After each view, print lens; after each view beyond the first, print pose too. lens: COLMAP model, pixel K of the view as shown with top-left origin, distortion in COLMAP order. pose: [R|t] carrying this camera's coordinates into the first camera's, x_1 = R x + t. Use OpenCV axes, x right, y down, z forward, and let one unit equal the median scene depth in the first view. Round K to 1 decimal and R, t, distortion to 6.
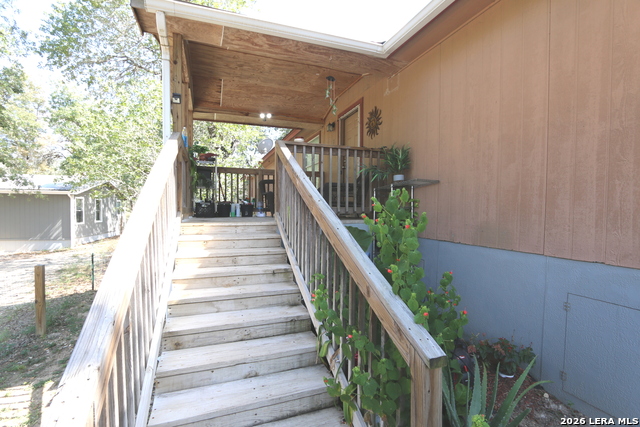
lens RADIAL K [[292.6, 0, 316.9], [0, 292.6, 216.7], [0, 0, 1]] dist [-0.018302, 0.000628]
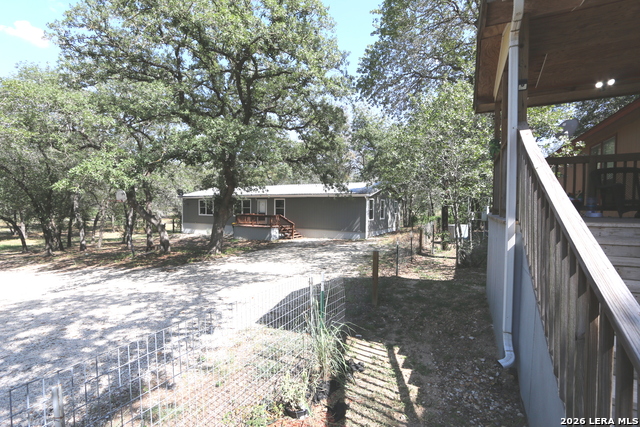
lens RADIAL K [[292.6, 0, 316.9], [0, 292.6, 216.7], [0, 0, 1]] dist [-0.018302, 0.000628]
pose [[0.665926, 0.022437, -0.745681, -0.110855], [-0.022757, 0.999693, 0.009757, 0.006936], [0.745671, 0.010472, 0.666232, -0.041697]]
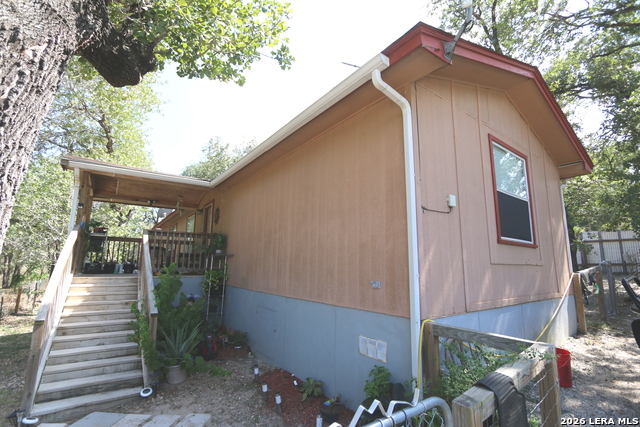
lens RADIAL K [[292.6, 0, 316.9], [0, 292.6, 216.7], [0, 0, 1]] dist [-0.018302, 0.000628]
pose [[0.964136, 0.050347, 0.260589, 0.247236], [0.000845, 0.981255, -0.192711, 0.001479], [-0.265406, 0.186020, 0.946021, -0.570908]]
